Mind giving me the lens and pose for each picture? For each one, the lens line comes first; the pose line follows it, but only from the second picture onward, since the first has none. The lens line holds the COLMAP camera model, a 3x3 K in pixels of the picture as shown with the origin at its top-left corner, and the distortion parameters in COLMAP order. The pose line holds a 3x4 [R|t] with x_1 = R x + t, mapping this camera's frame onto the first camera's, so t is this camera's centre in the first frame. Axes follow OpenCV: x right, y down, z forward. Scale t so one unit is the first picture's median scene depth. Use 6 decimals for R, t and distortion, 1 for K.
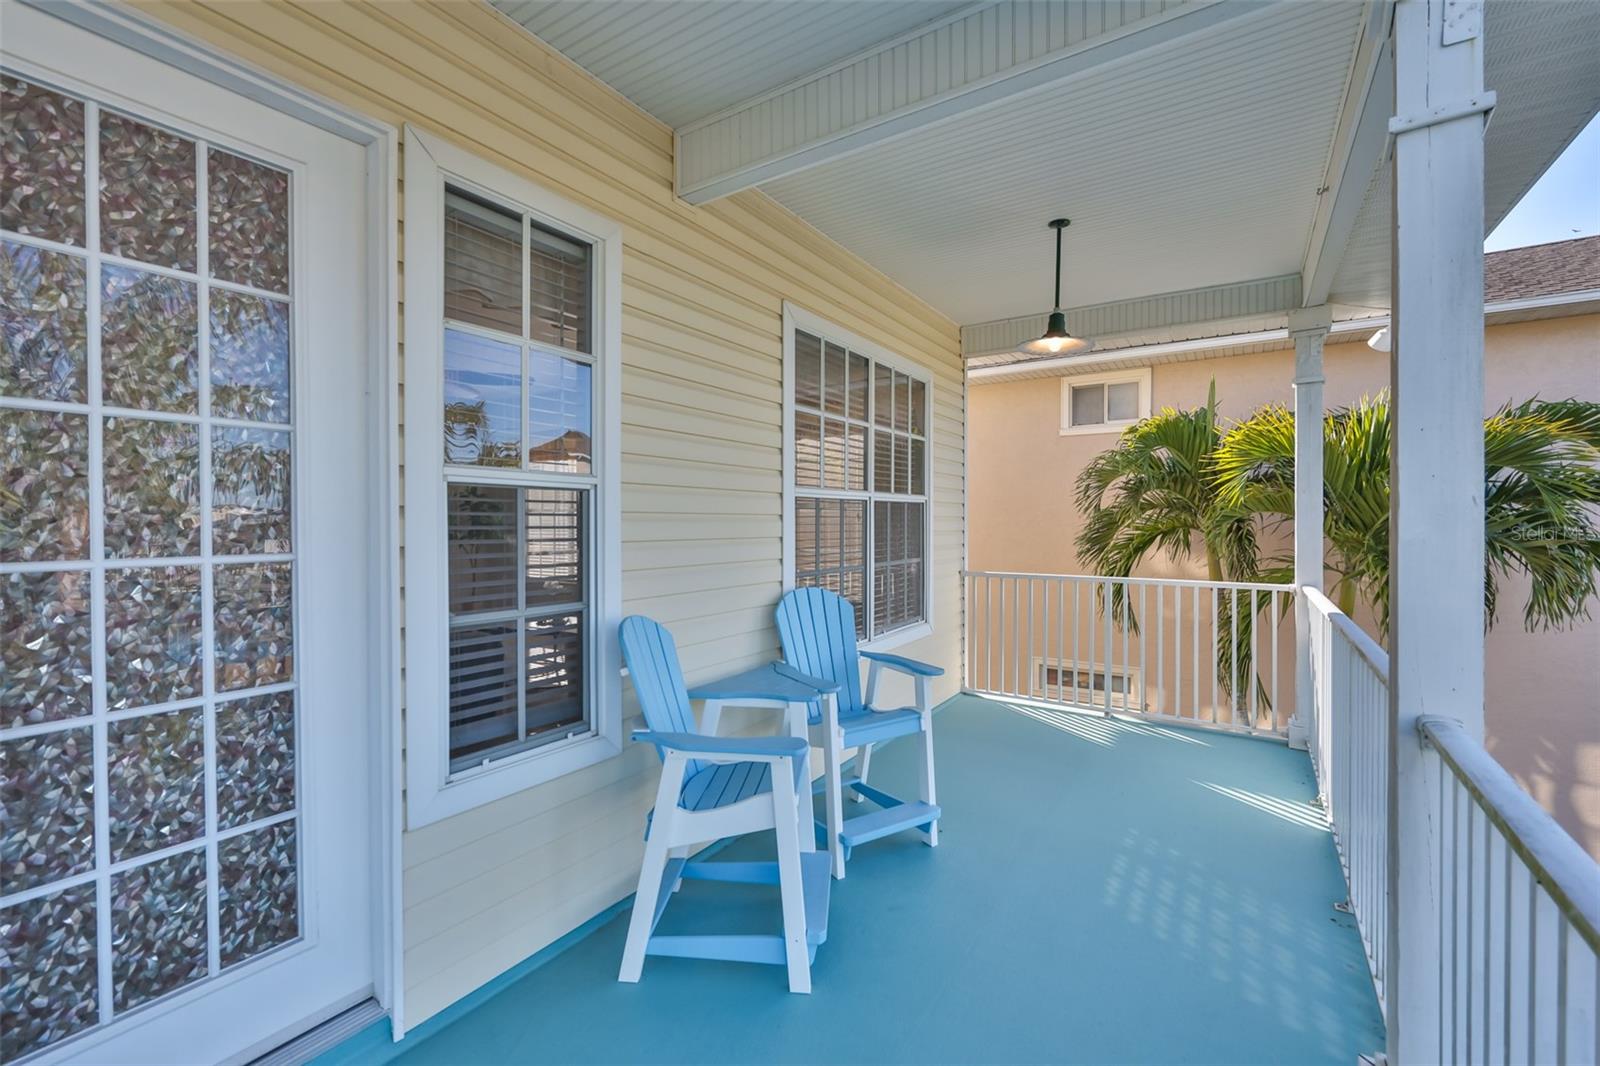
lens RADIAL K [[673.2, 0, 800.0], [0, 673.2, 533.0], [0, 0, 1]] dist [-0.002376, -0.000115]
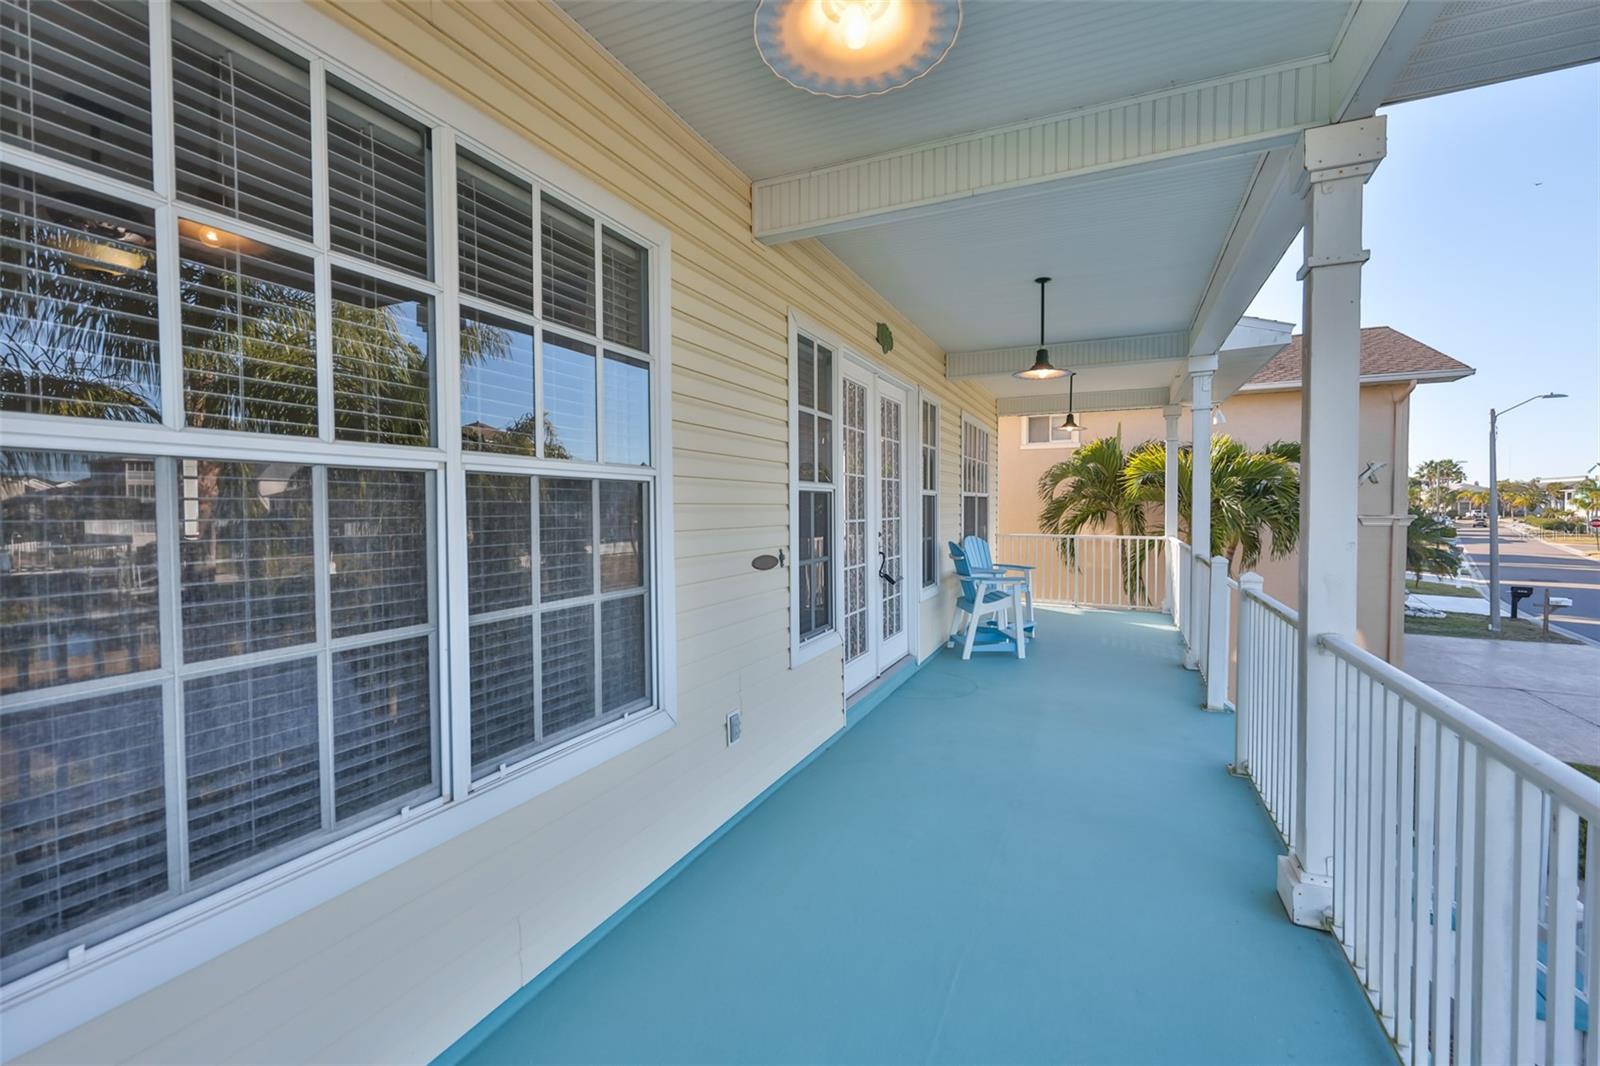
lens RADIAL K [[673.2, 0, 800.0], [0, 673.2, 533.0], [0, 0, 1]] dist [-0.002376, -0.000115]
pose [[0.989550, -0.006421, 0.144048, -0.467006], [0.002578, 0.999636, 0.026852, 0.003546], [-0.144168, -0.026200, 0.989206, -0.615169]]
